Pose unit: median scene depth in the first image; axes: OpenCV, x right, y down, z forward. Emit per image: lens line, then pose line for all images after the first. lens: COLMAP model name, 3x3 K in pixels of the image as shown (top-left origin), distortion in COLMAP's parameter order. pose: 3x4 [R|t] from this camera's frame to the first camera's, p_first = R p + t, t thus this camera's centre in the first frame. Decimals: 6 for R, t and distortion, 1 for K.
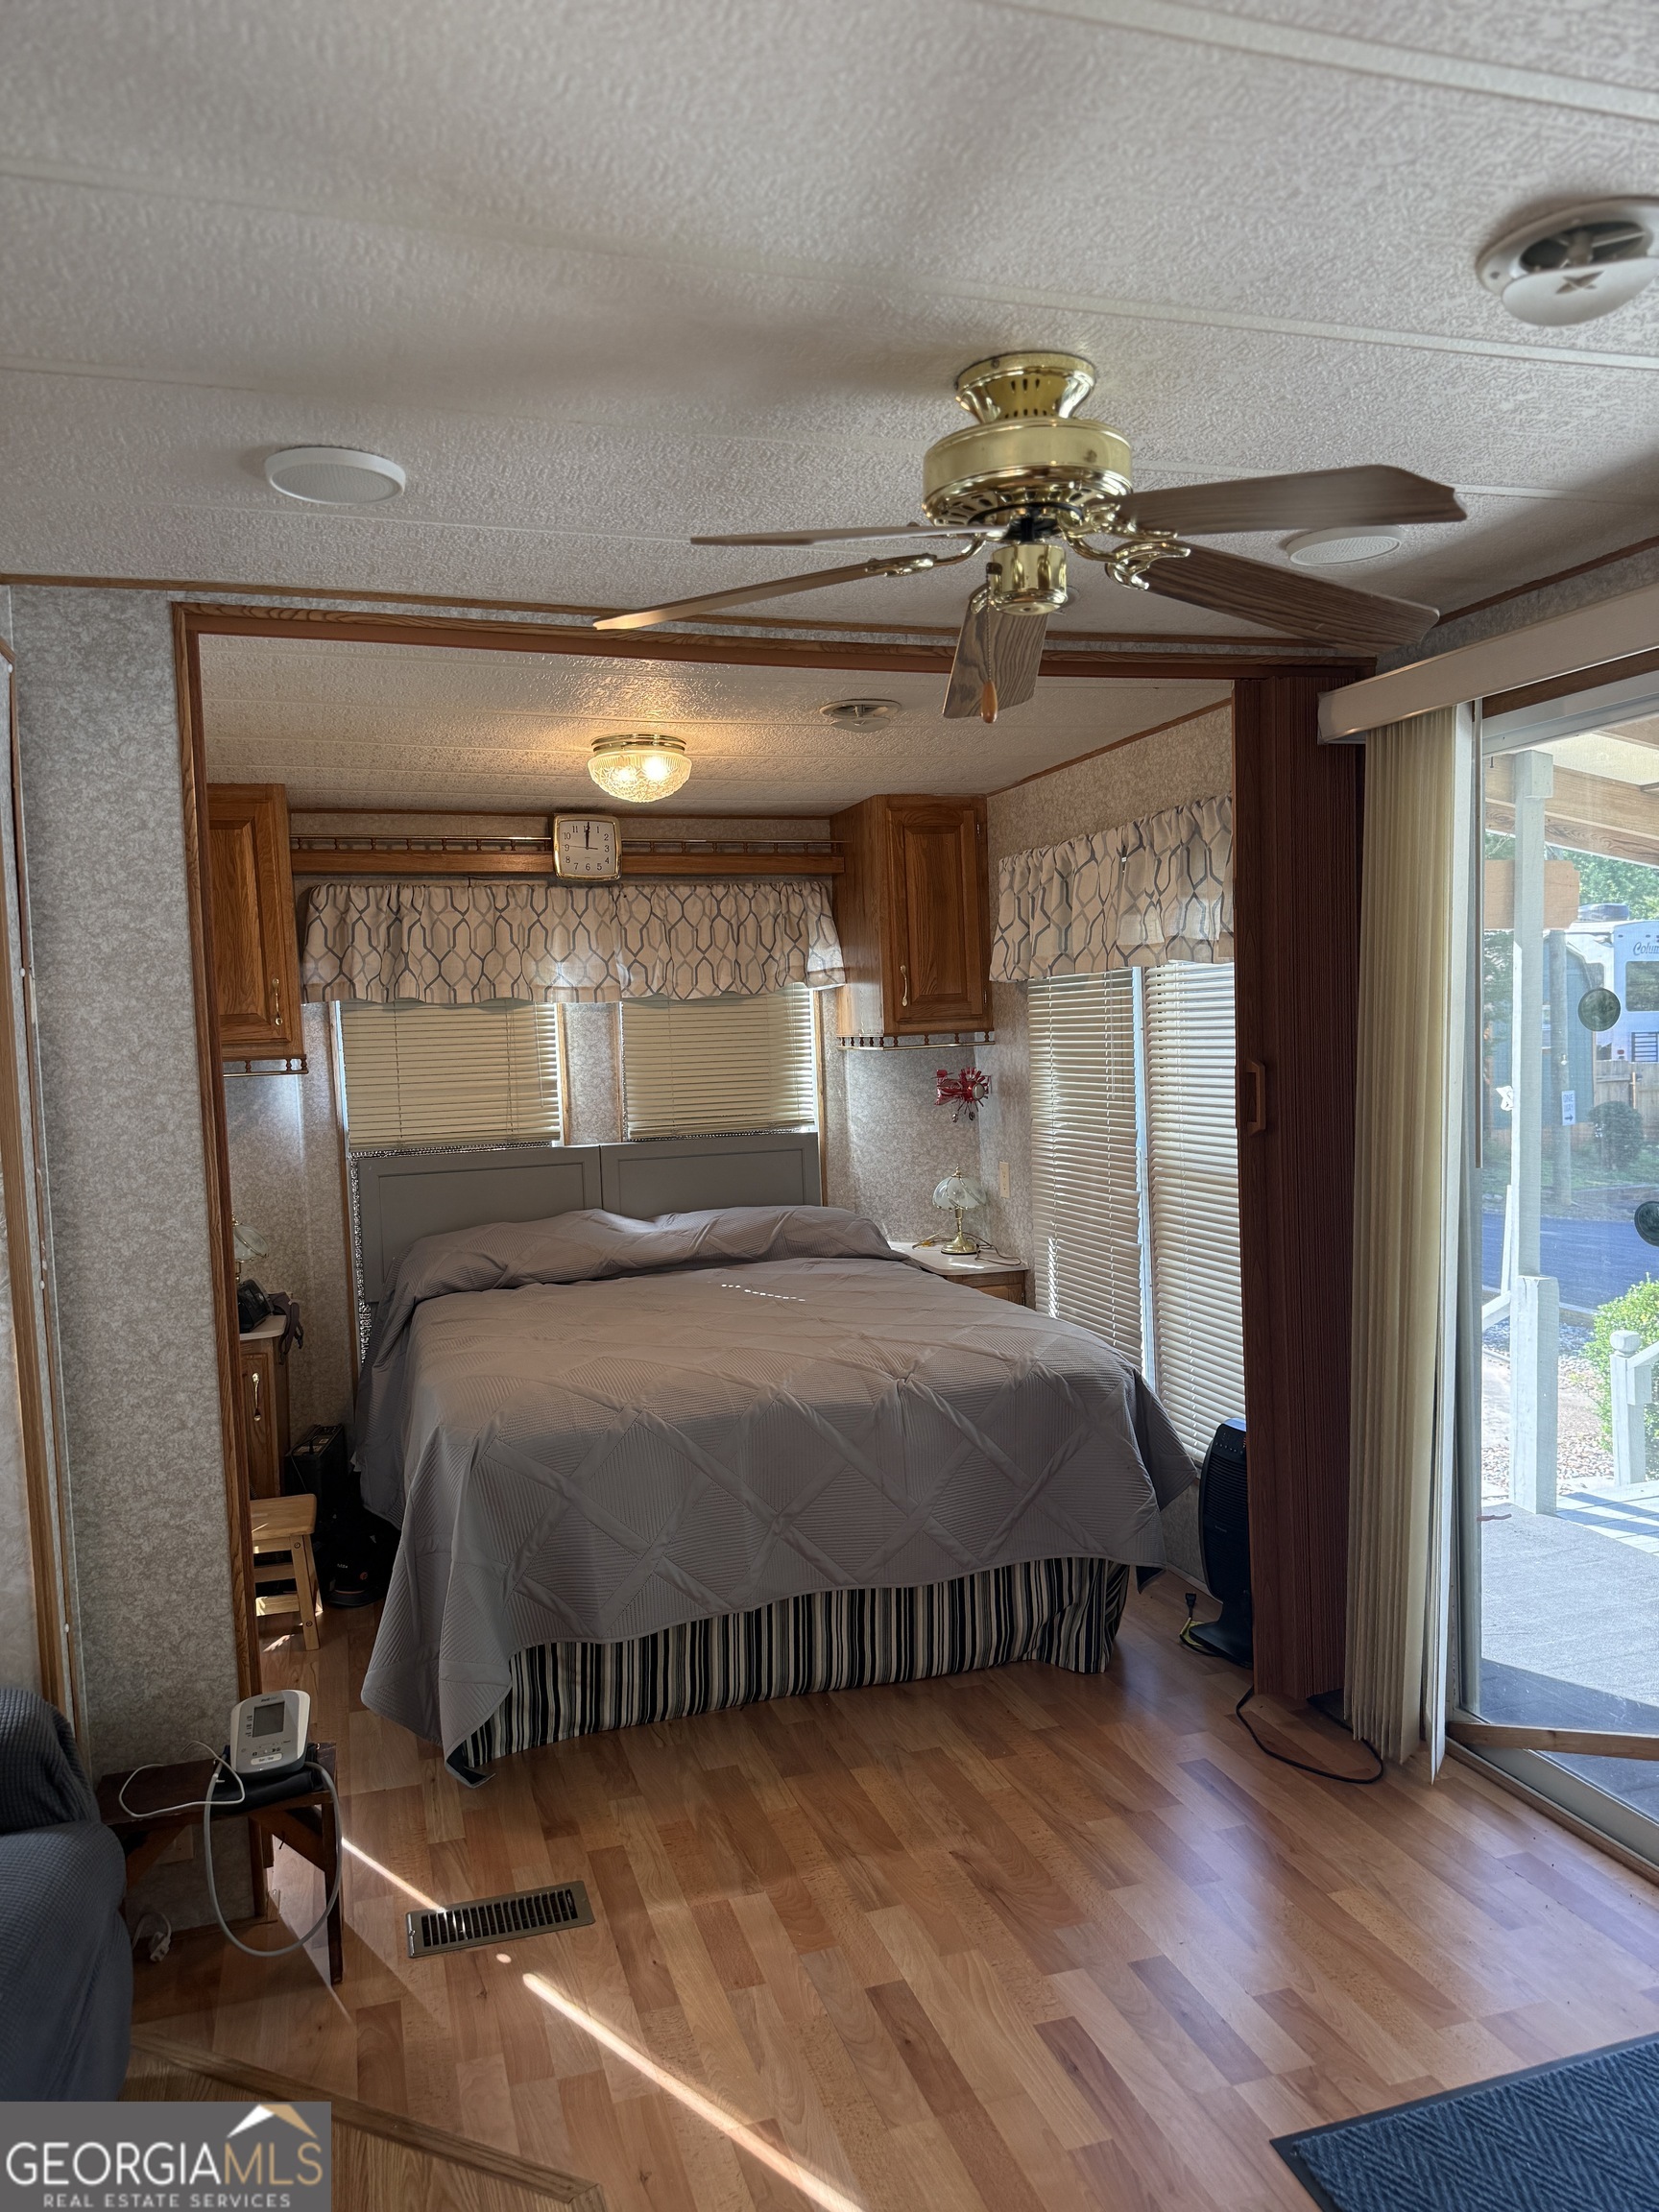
lens RADIAL K [[1526.5, 0, 826.9], [0, 1526.5, 1115.7], [0, 0, 1]] dist [0.139917, -0.267817]
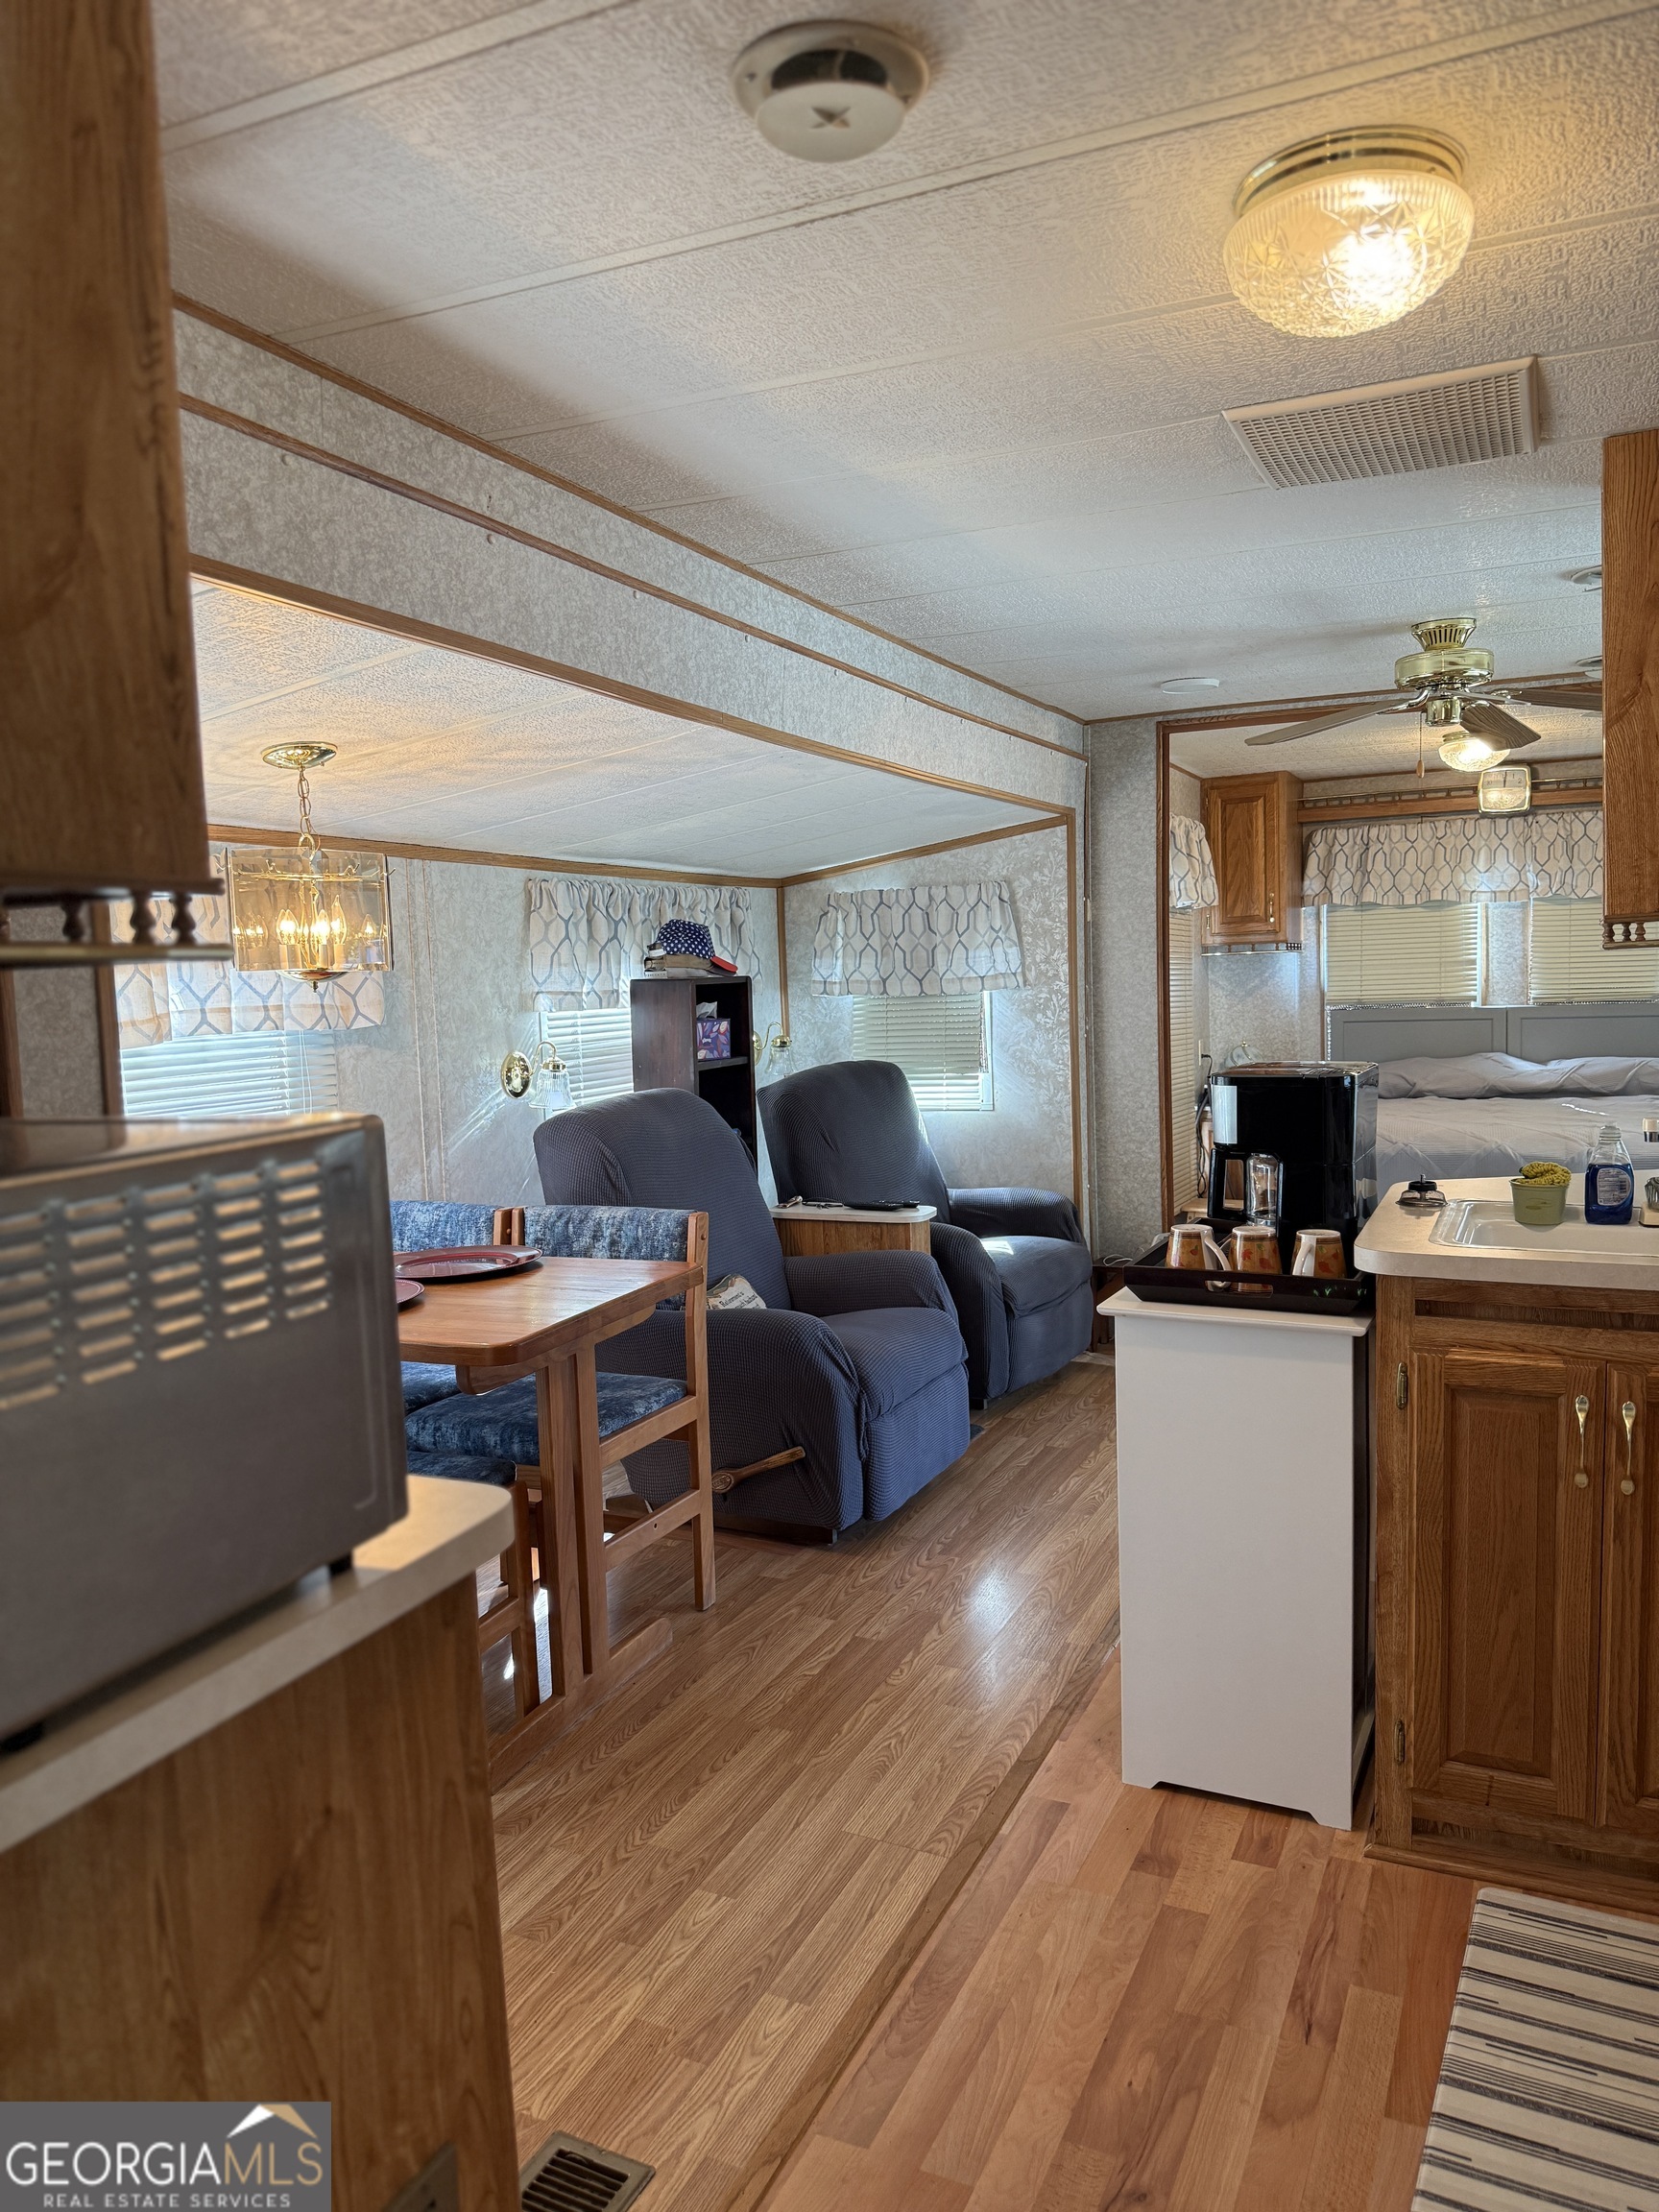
lens RADIAL K [[1526.5, 0, 826.9], [0, 1526.5, 1115.7], [0, 0, 1]] dist [0.139917, -0.267817]
pose [[0.729140, 0.075258, -0.680214, 0.375587], [-0.032806, 0.996636, 0.075101, 0.033565], [0.683577, -0.032444, 0.729156, -0.450070]]
